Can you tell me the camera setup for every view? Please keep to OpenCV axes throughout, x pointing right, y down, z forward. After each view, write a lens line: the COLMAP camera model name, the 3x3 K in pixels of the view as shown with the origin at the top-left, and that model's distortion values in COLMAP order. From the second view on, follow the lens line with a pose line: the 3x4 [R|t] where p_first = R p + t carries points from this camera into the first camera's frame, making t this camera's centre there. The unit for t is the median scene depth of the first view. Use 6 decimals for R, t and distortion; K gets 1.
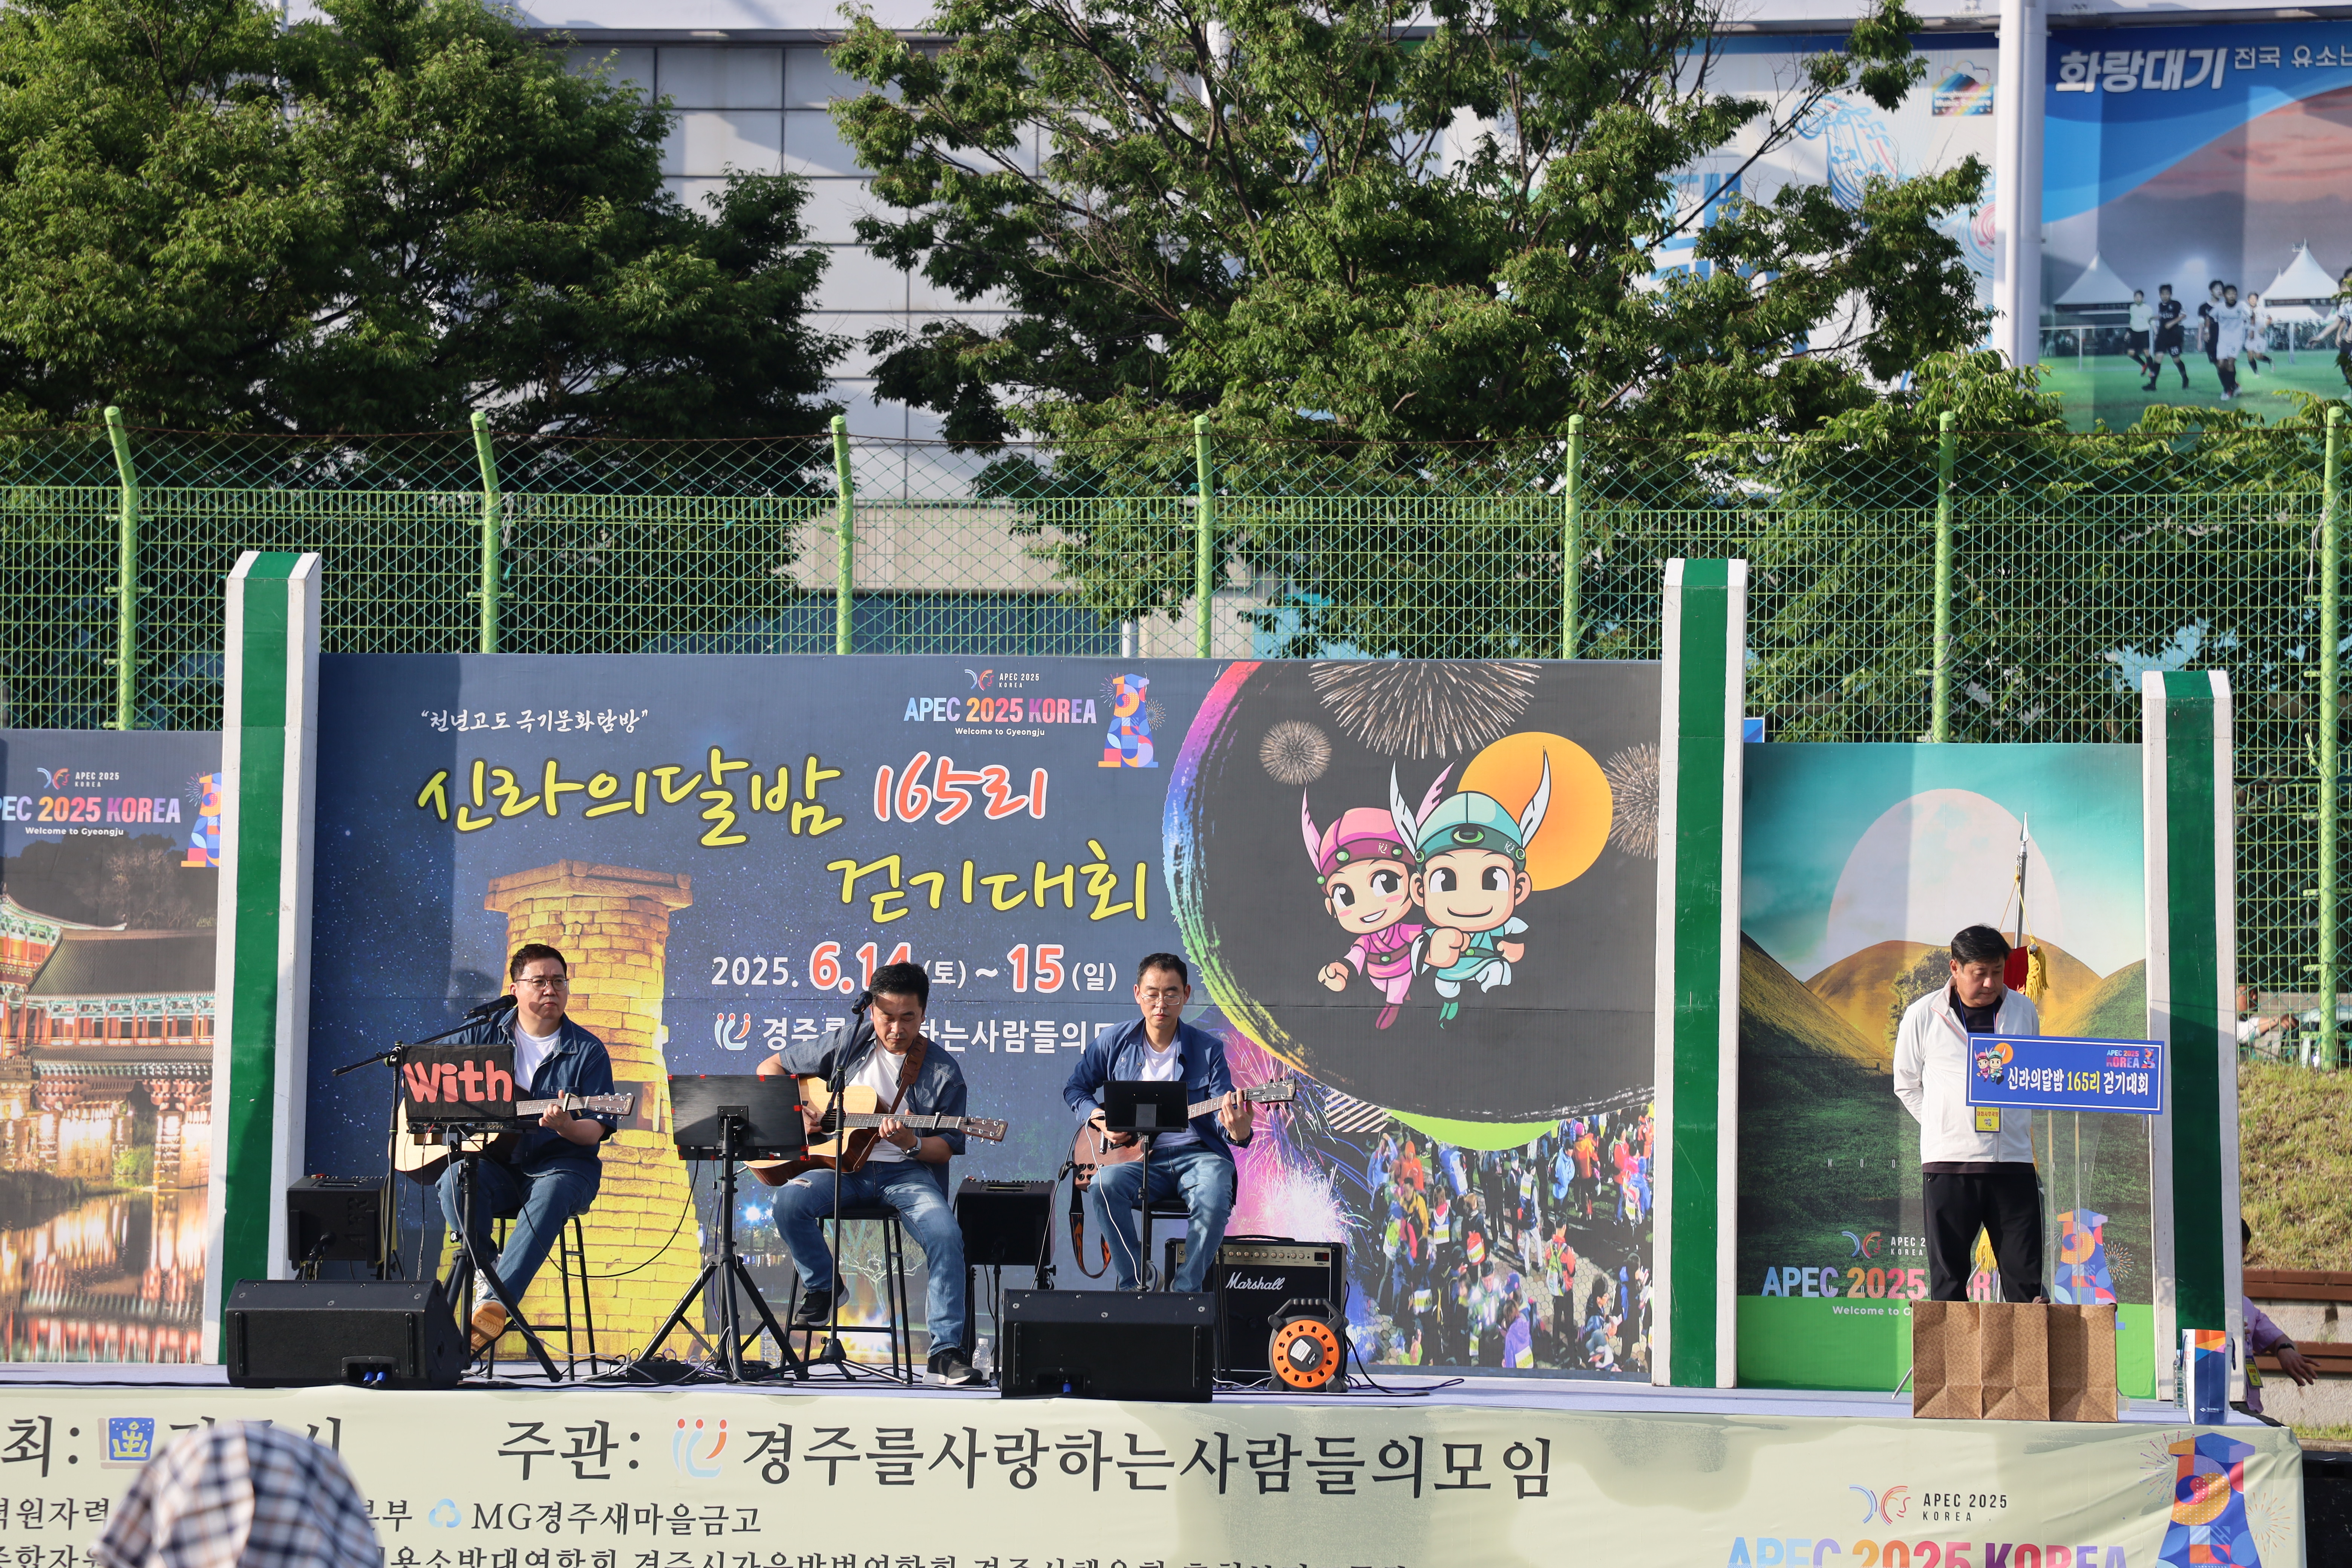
lens RADIAL K [[7617.3, 0, 1183.3], [0, 7617.3, 803.4], [0, 0, 1]] dist [0.965392, 0.120110]
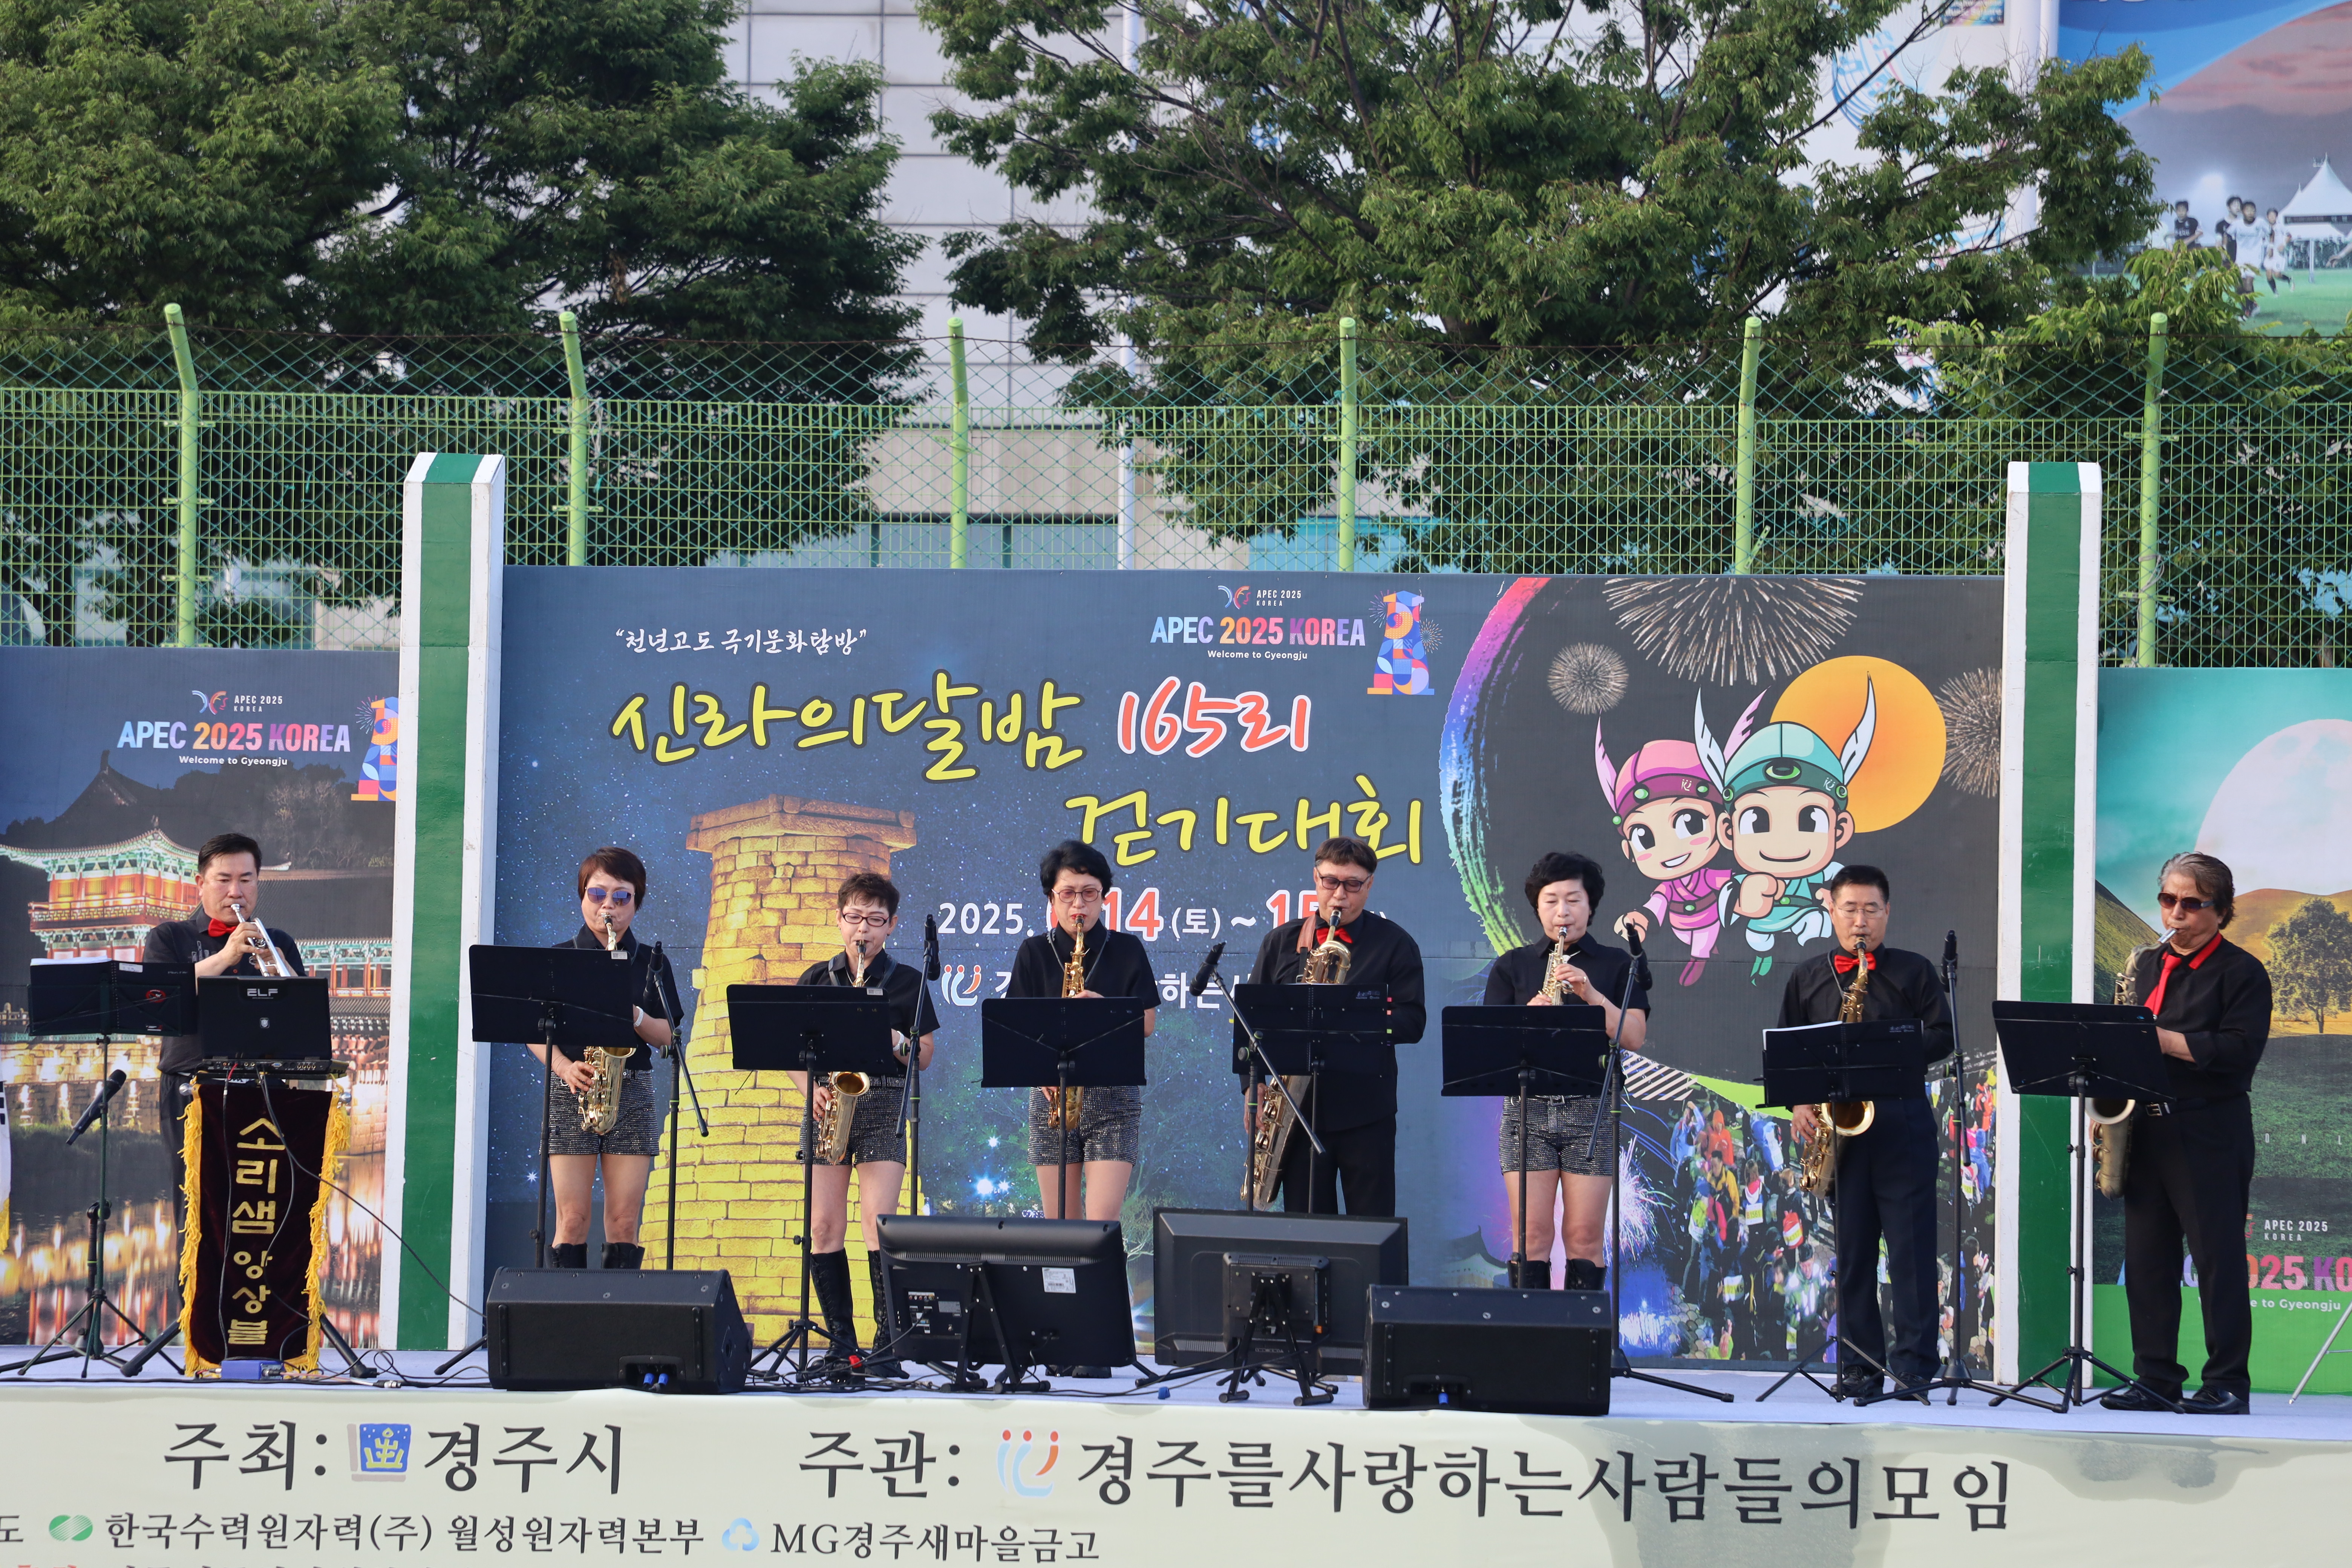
lens RADIAL K [[7380.0, 0, 1160.0], [0, 7380.0, 811.6], [0, 0, 1]] dist [0.907405, -0.205604]
pose [[0.999454, 0.002853, 0.032923, -0.064407], [-0.003195, 0.999941, 0.010343, 0.000168], [-0.032891, -0.010442, 0.999404, 0.126192]]
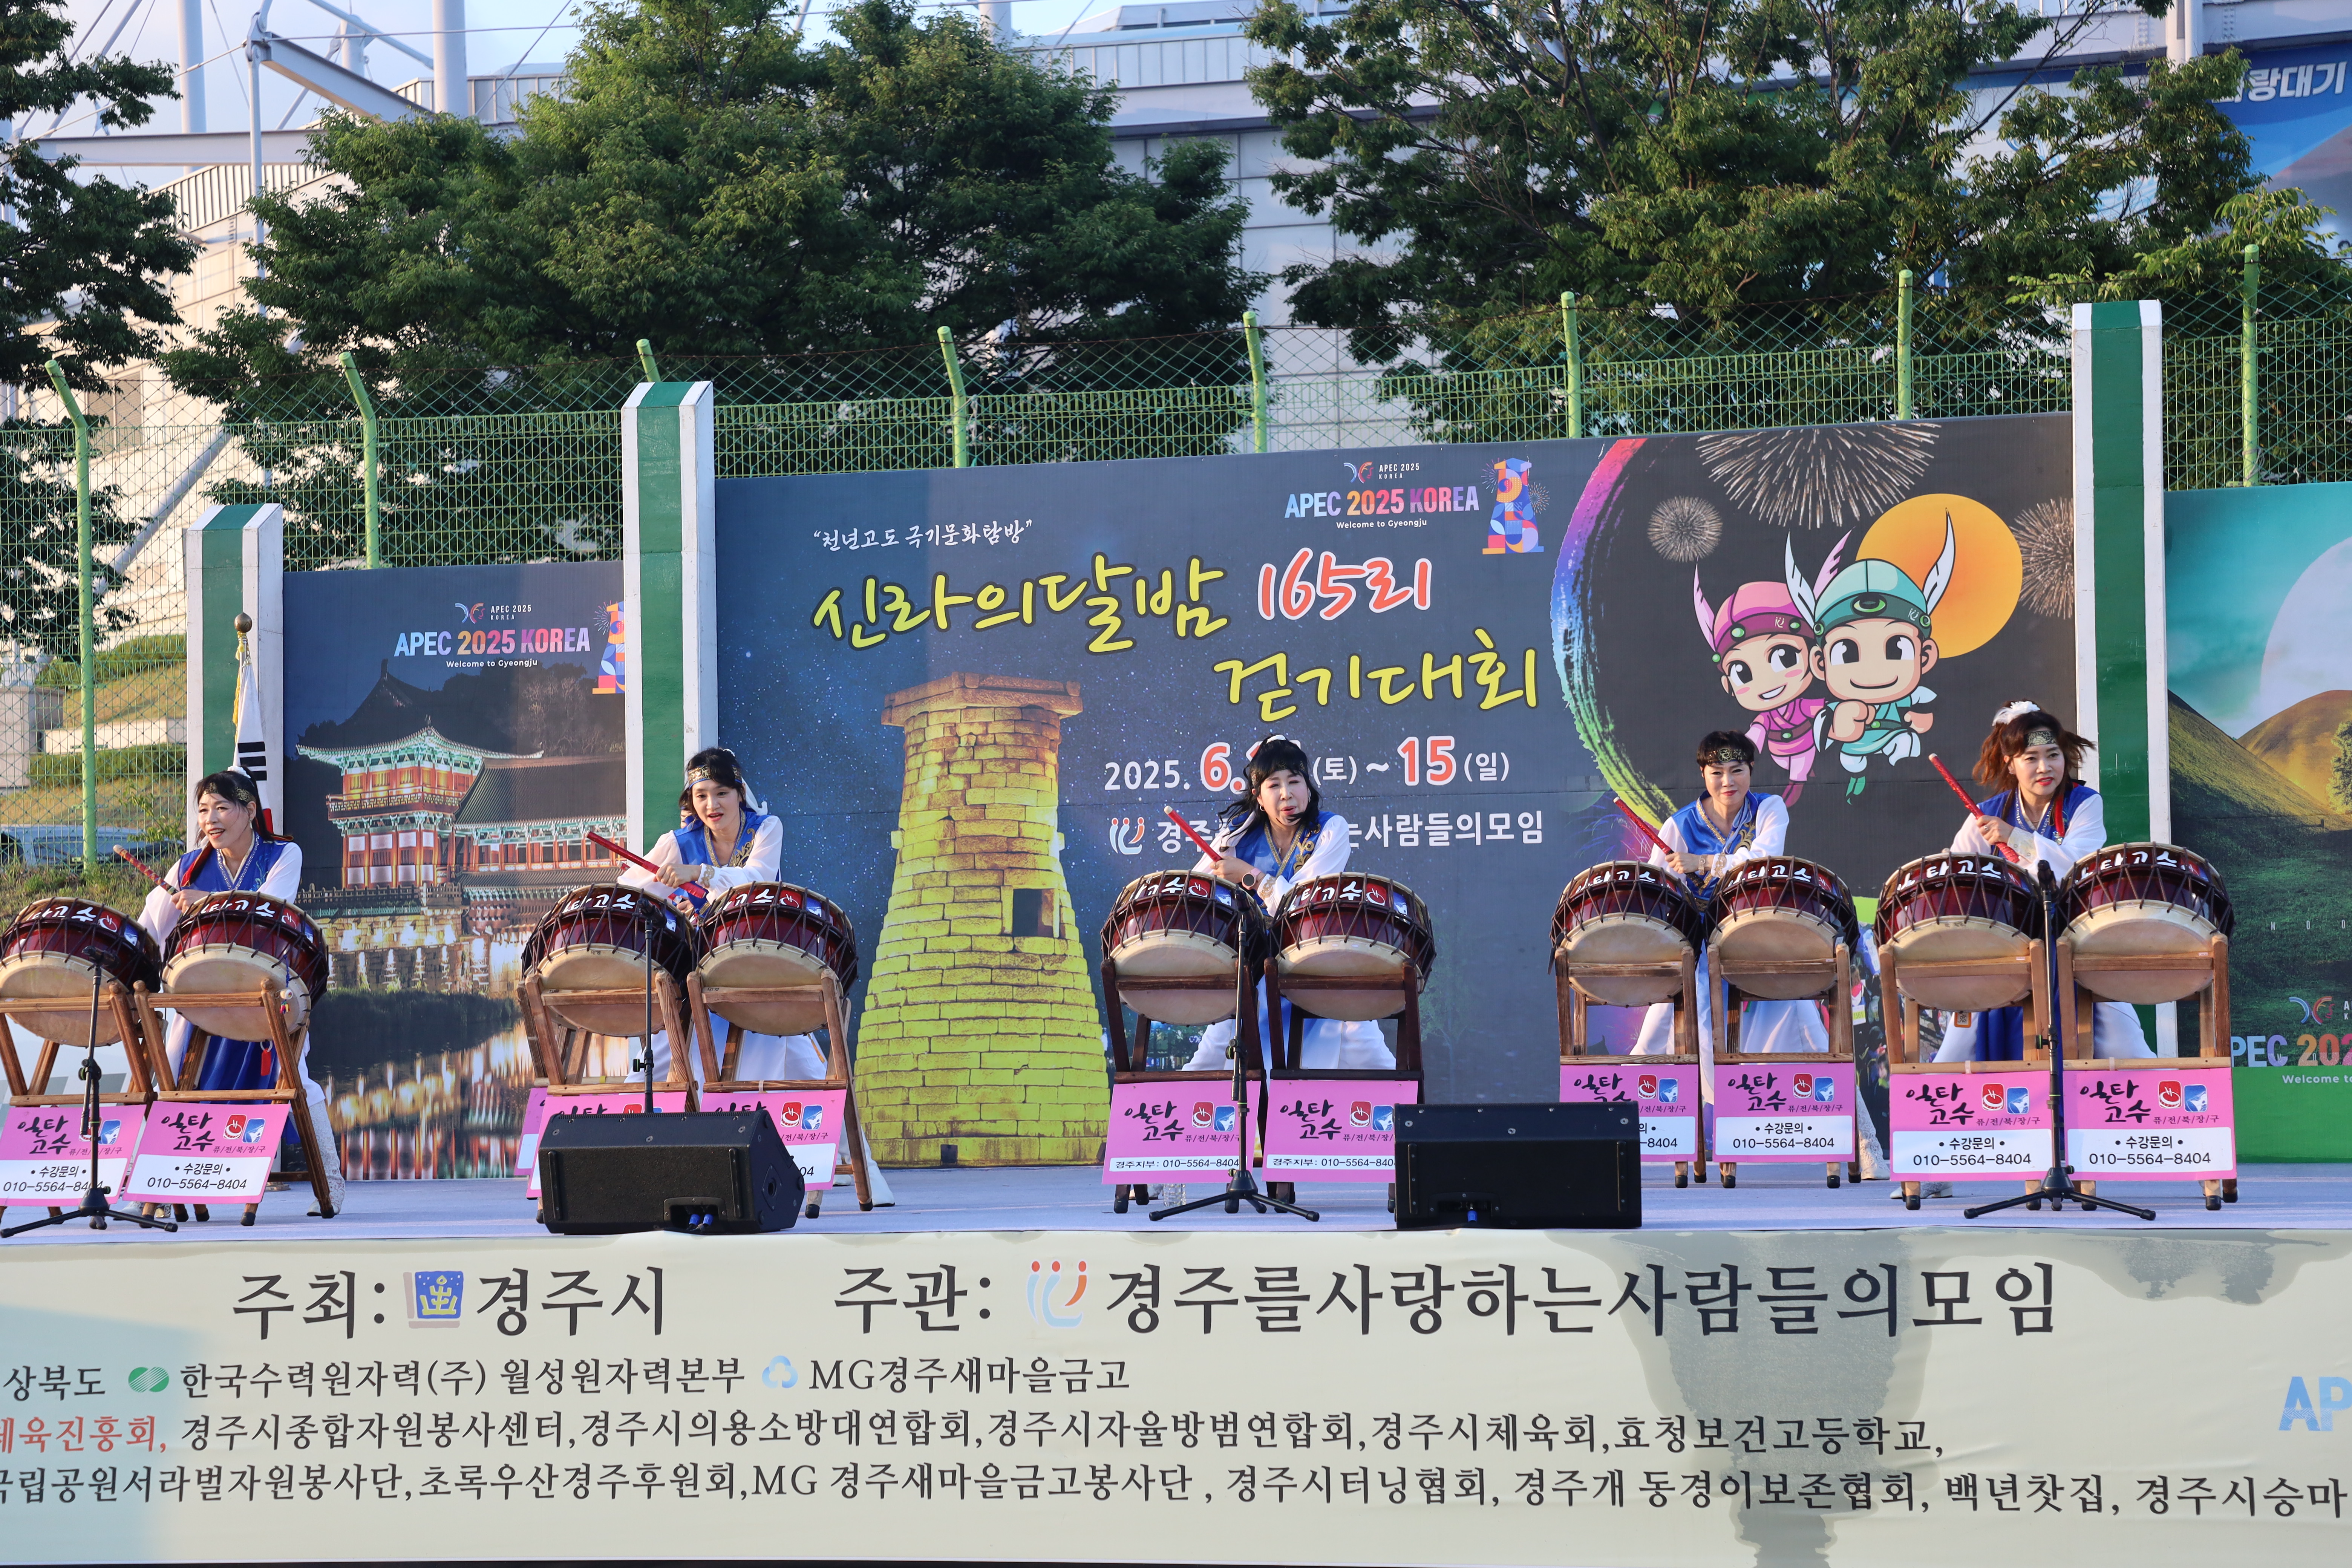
lens RADIAL K [[4525.2, 0, 1177.8], [0, 4525.2, 824.8], [0, 0, 1]] dist [0.392697, 0.010222]
pose [[0.995906, -0.039023, -0.081542, -0.003919], [0.040566, 0.999026, 0.017353, 0.018392], [0.080786, -0.020590, 0.996519, 0.410467]]
